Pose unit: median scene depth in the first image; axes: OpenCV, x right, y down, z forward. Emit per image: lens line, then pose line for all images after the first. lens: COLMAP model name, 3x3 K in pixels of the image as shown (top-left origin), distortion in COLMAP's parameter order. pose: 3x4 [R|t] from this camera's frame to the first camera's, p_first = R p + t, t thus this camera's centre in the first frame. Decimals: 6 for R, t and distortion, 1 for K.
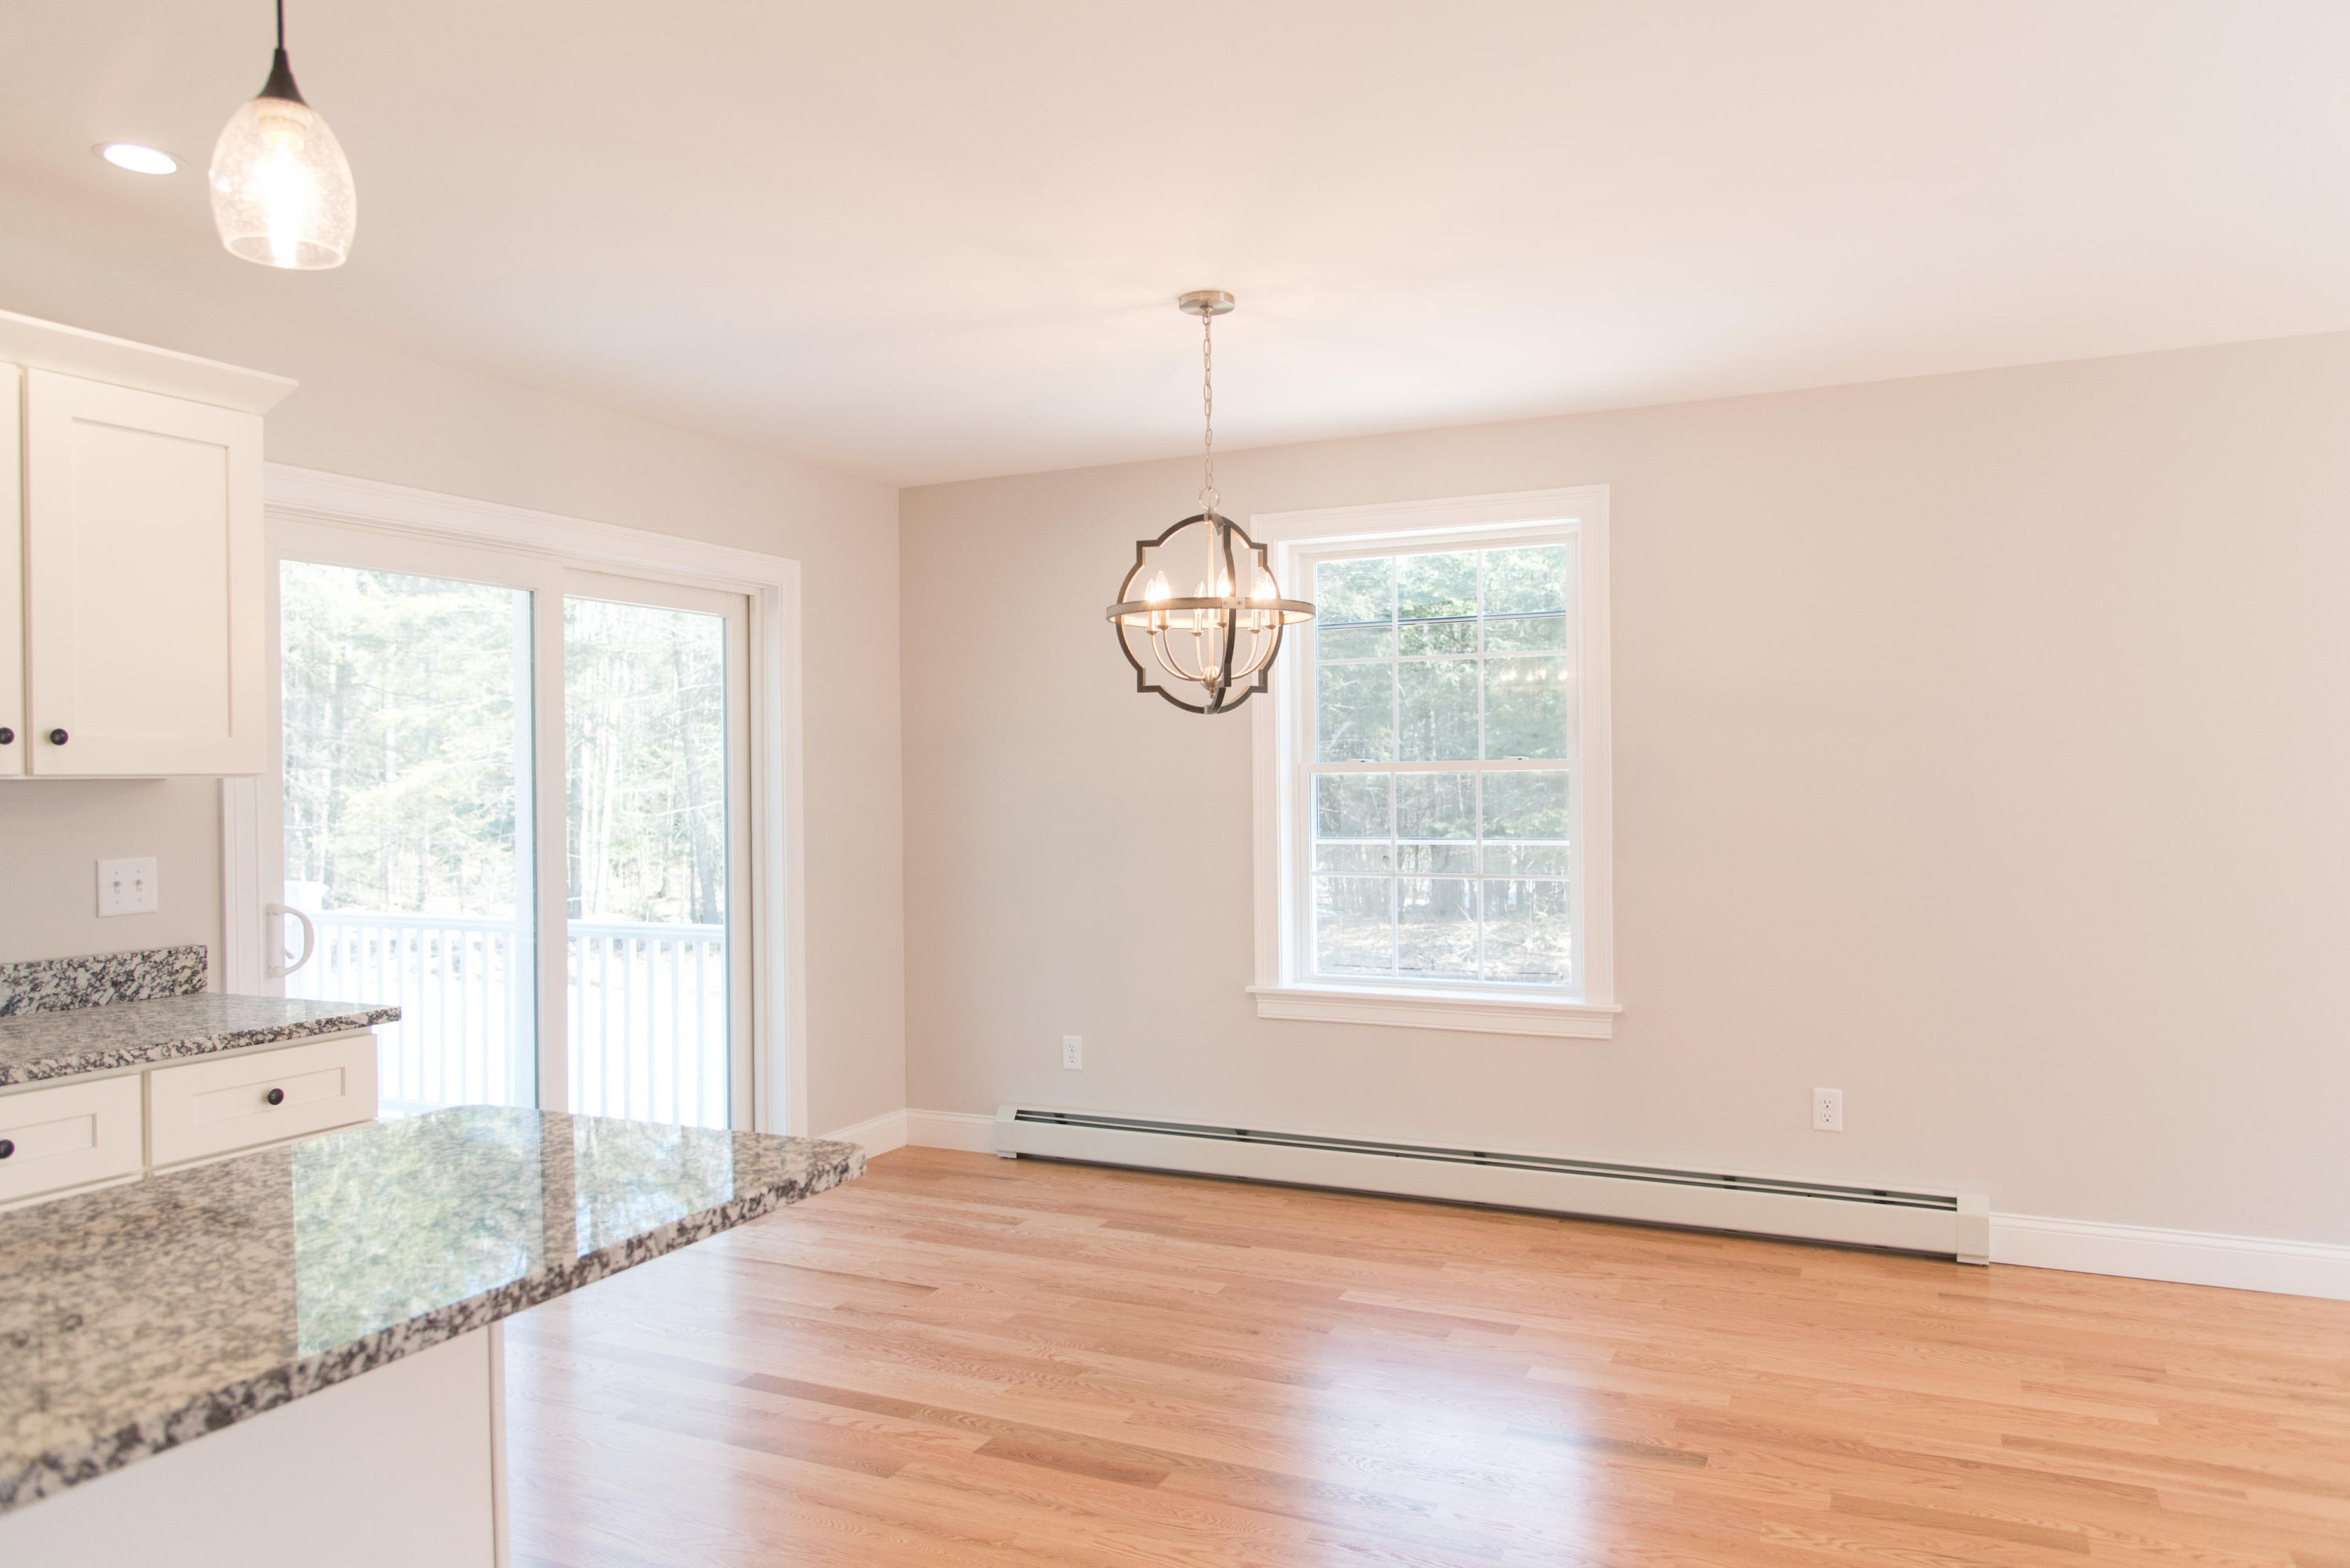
lens RADIAL K [[1560.4, 0, 1179.2], [0, 1560.4, 788.7], [0, 0, 1]] dist [0.018881, -0.018764]
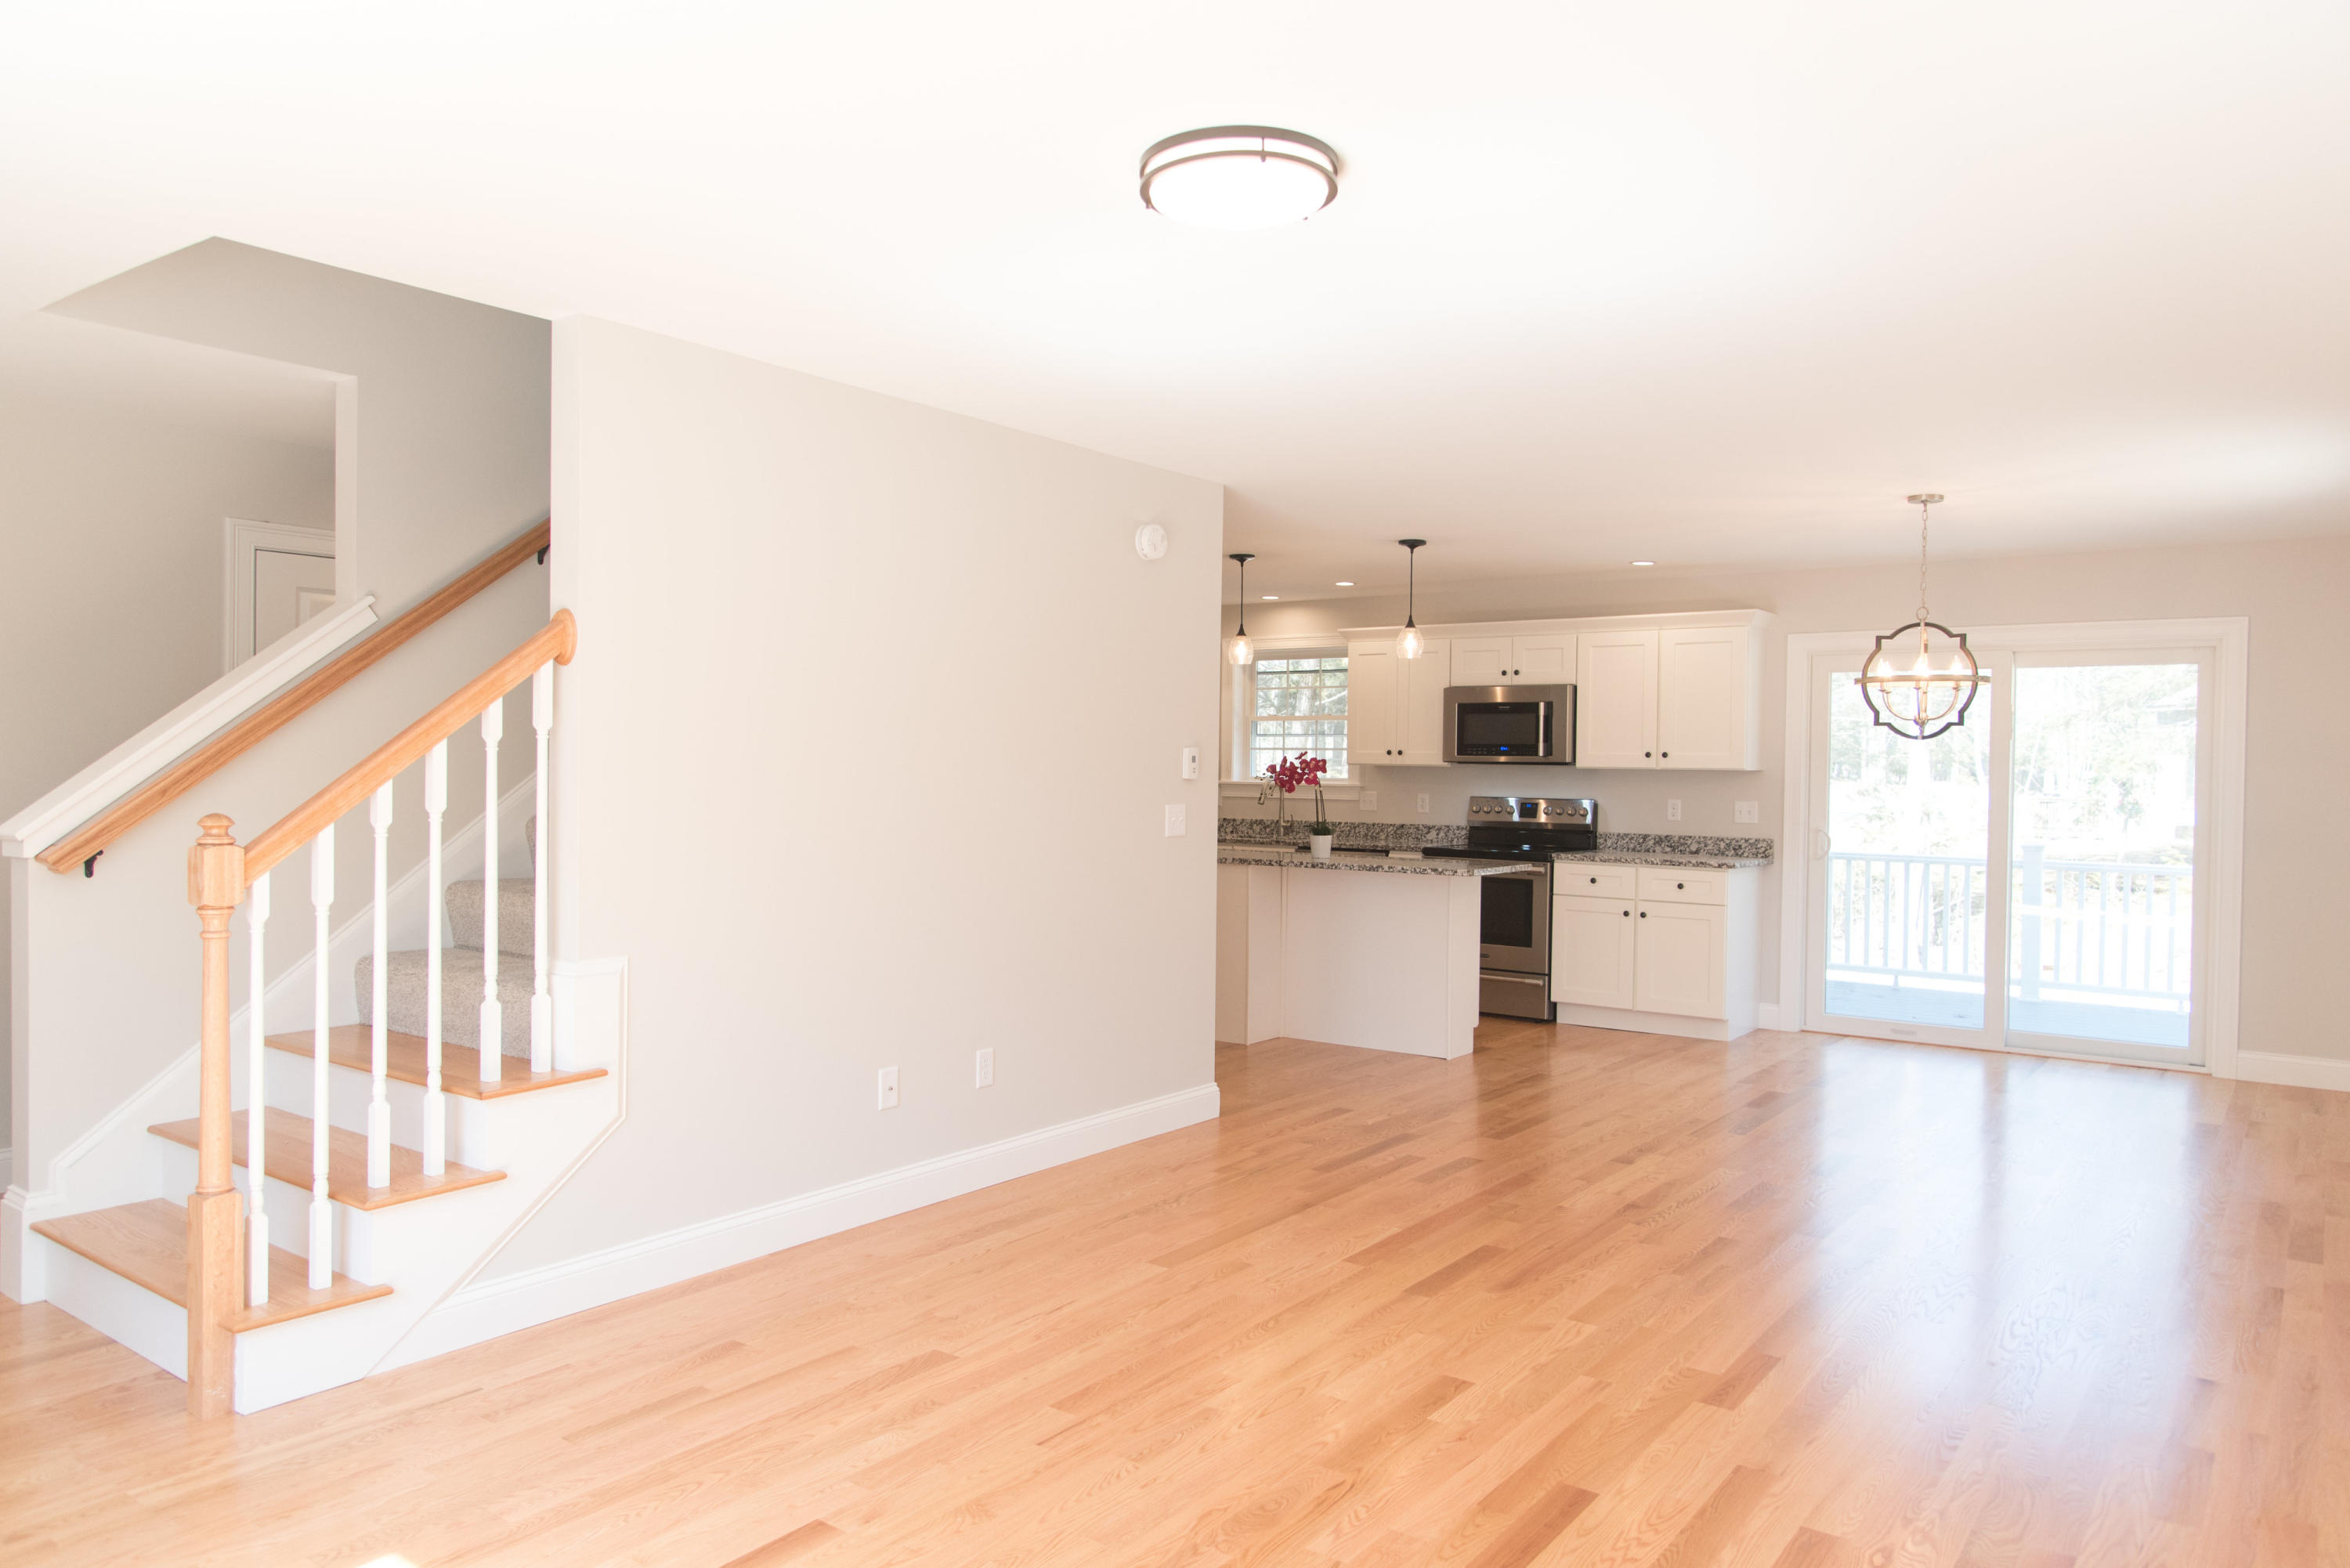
lens RADIAL K [[1559.5, 0, 1168.4], [0, 1559.5, 794.7], [0, 0, 1]] dist [0.020630, -0.019471]
pose [[-0.197030, 0.026516, -0.980039, 1.974712], [-0.018378, 0.999359, 0.030733, -0.026798], [0.980225, 0.024066, -0.196416, 0.570299]]
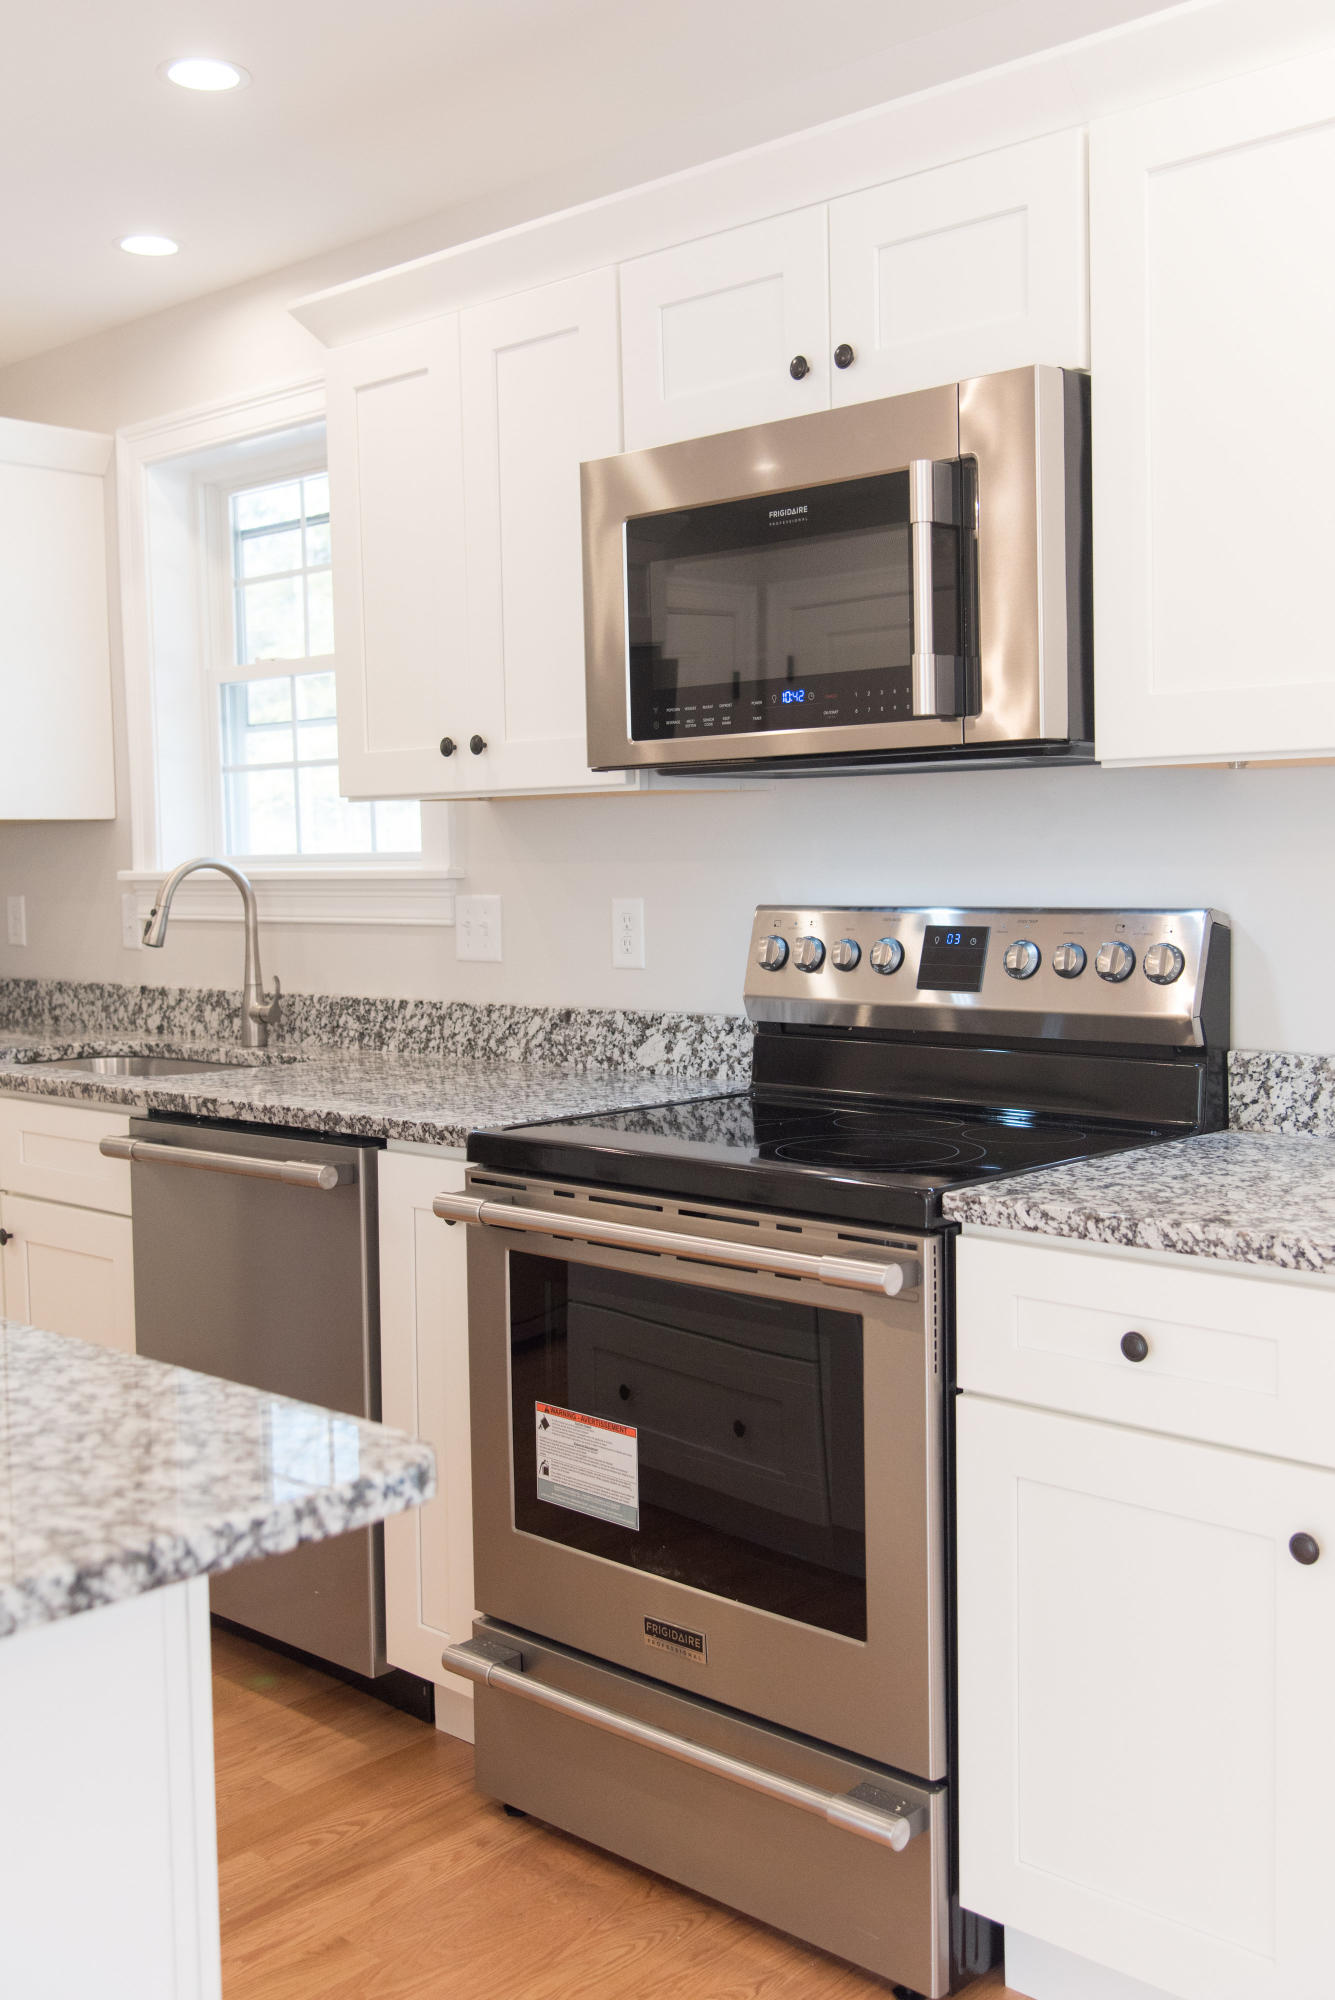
lens RADIAL K [[2014.6, 0, 667.7], [0, 2014.6, 964.2], [0, 0, 1]] dist [0.013322, -0.009315]
pose [[-0.311778, 0.070759, -0.947517, 0.046231], [0.016162, 0.997474, 0.069172, 0.013847], [0.950018, 0.006253, -0.312134, 0.800638]]
